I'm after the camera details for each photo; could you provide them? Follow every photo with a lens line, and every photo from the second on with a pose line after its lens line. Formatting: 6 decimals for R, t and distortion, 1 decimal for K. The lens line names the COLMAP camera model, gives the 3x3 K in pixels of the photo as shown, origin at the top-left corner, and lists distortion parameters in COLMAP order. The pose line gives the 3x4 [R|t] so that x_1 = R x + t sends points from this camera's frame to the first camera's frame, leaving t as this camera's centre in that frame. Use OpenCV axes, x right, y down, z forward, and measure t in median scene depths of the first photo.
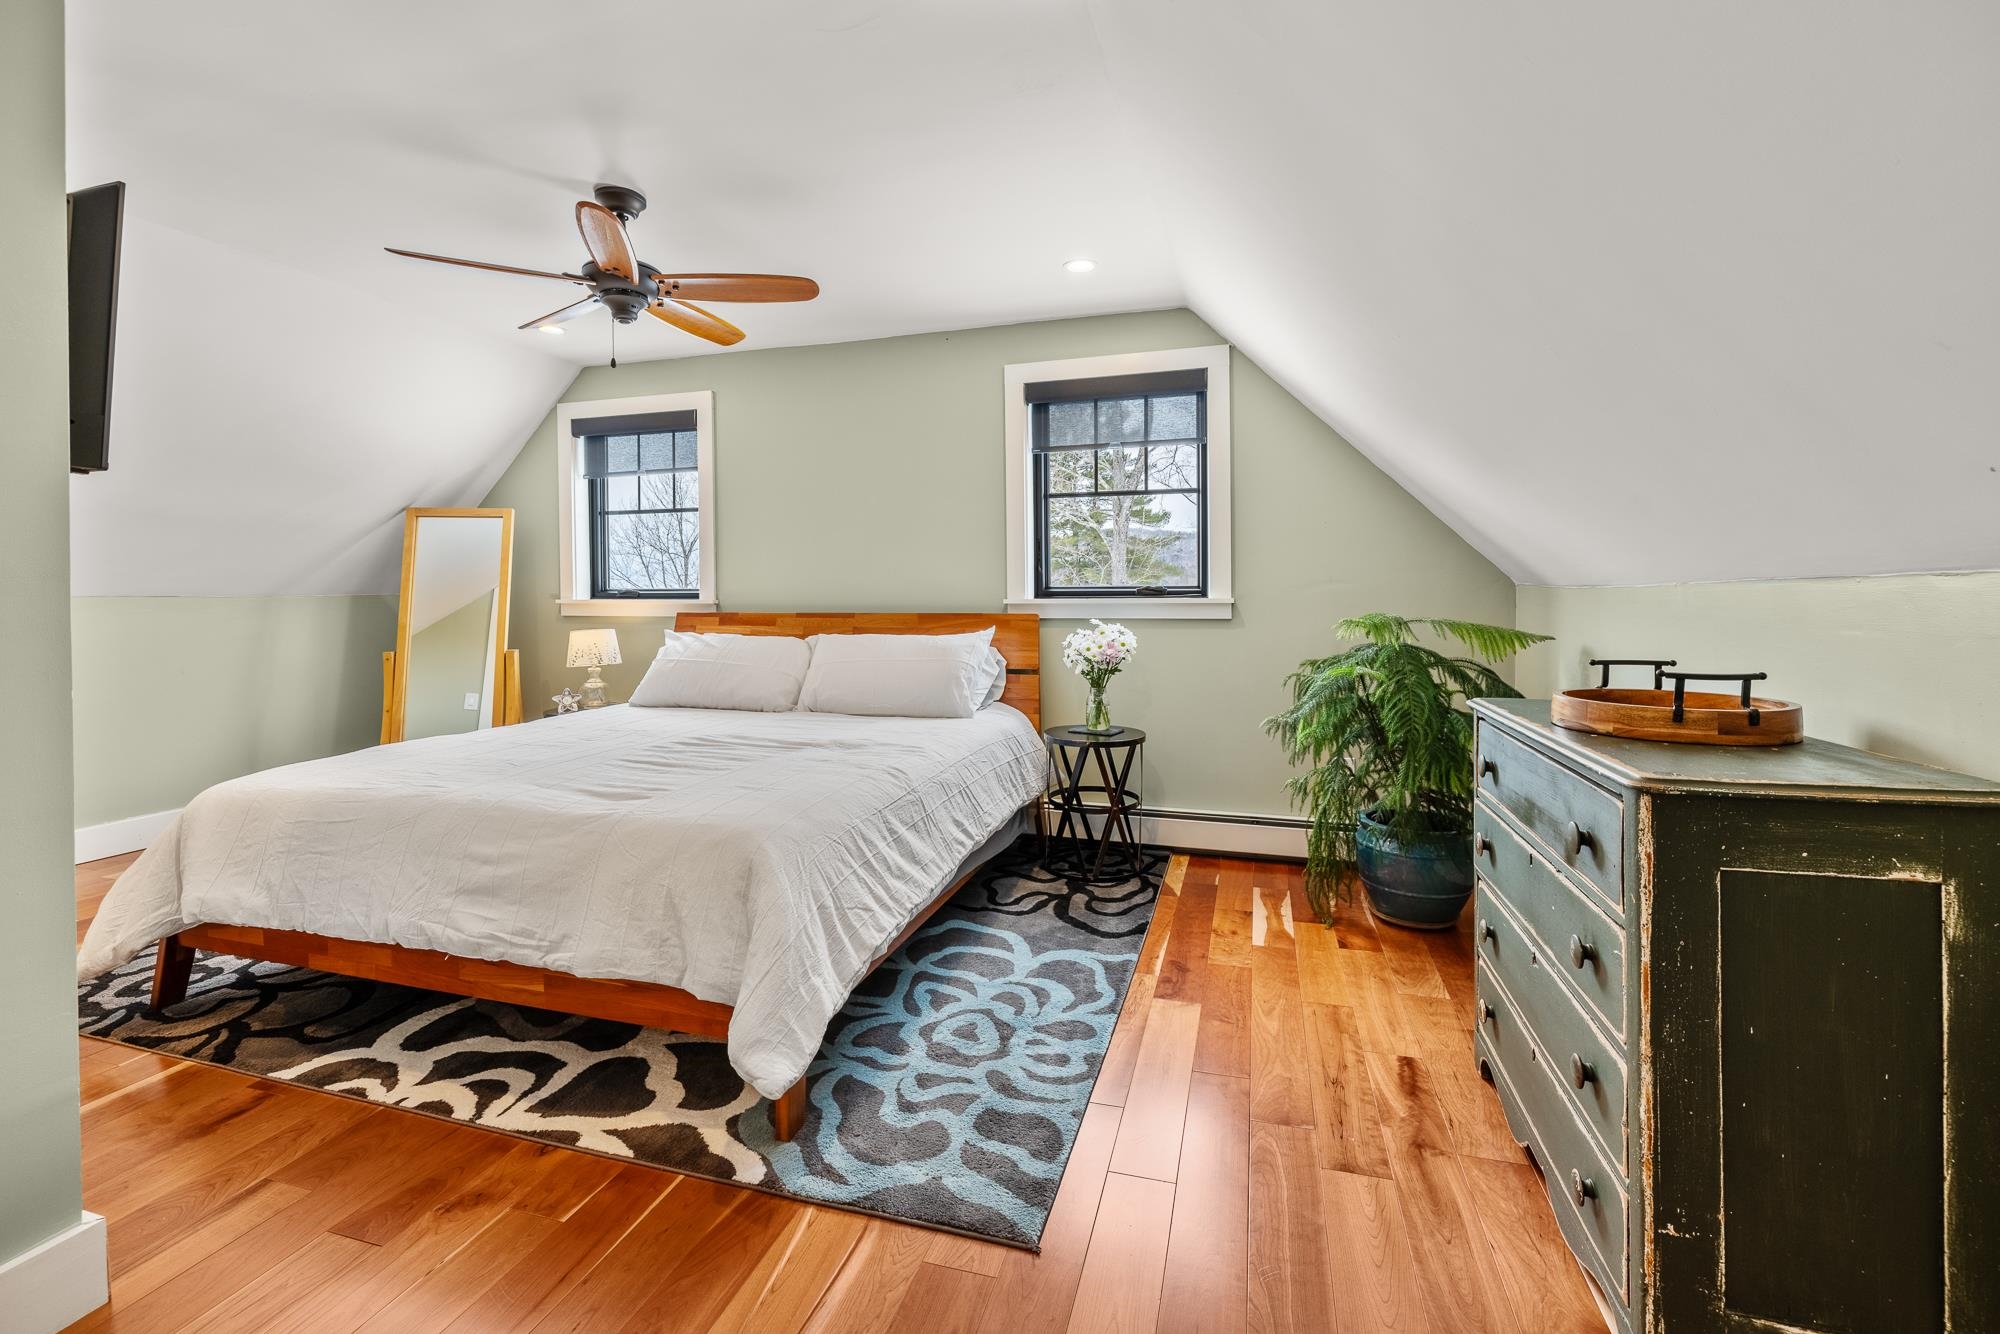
lens RADIAL K [[872.4, 0, 978.6], [0, 872.4, 590.0], [0, 0, 1]] dist [-0.001155, -0.000131]
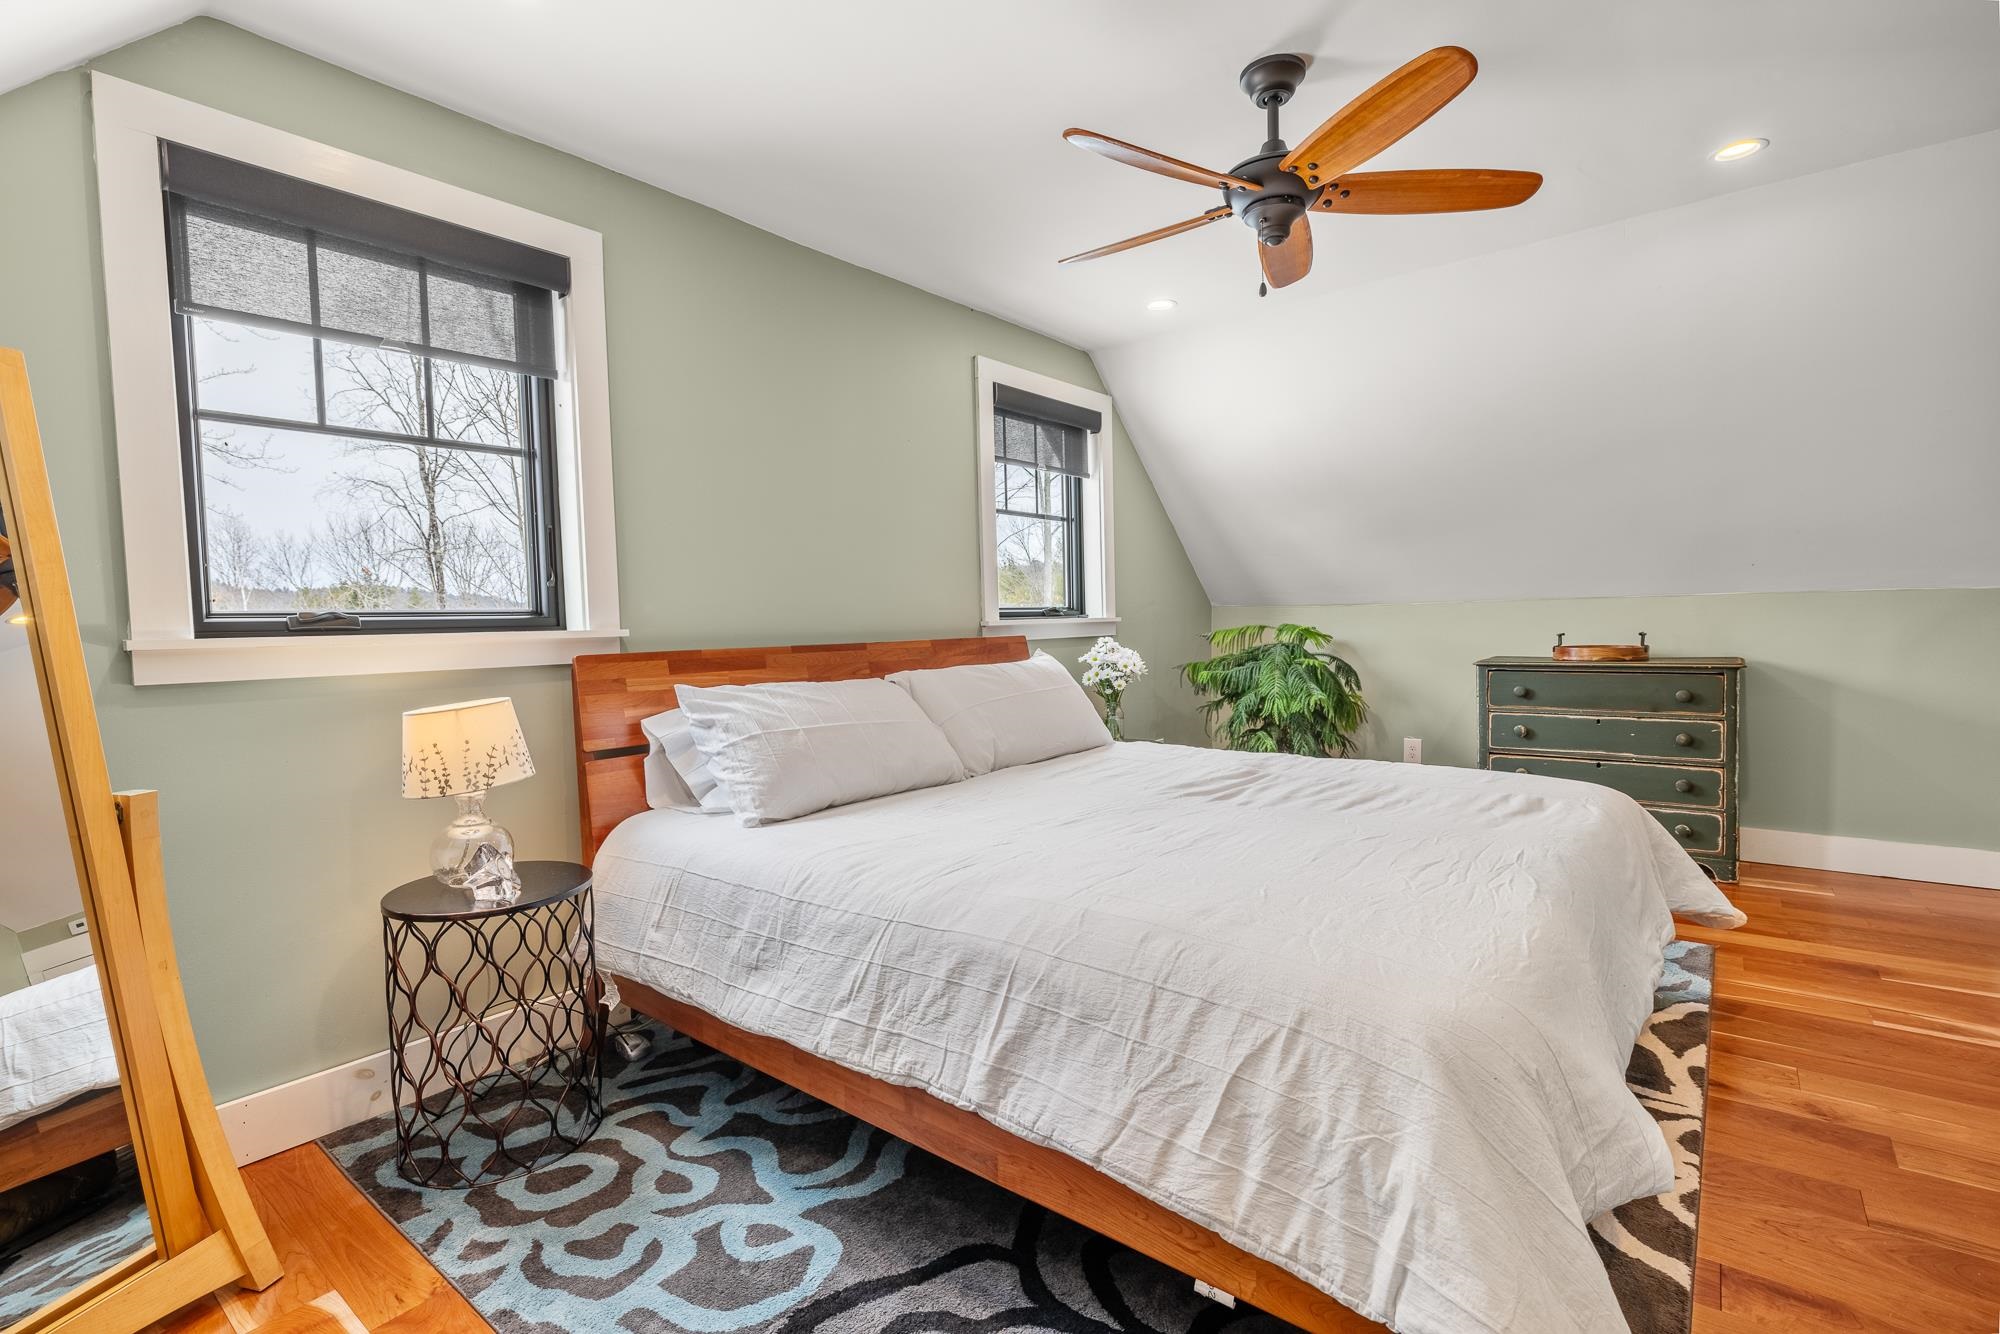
lens RADIAL K [[939.8, 0, 1000.0], [0, 939.8, 667.0], [0, 0, 1]] dist [-0.000738, -0.000136]
pose [[0.340913, -0.053652, 0.938563, -0.874210], [0.006980, 0.998487, 0.054542, 0.004953], [-0.940069, -0.012043, 0.340771, 0.654781]]
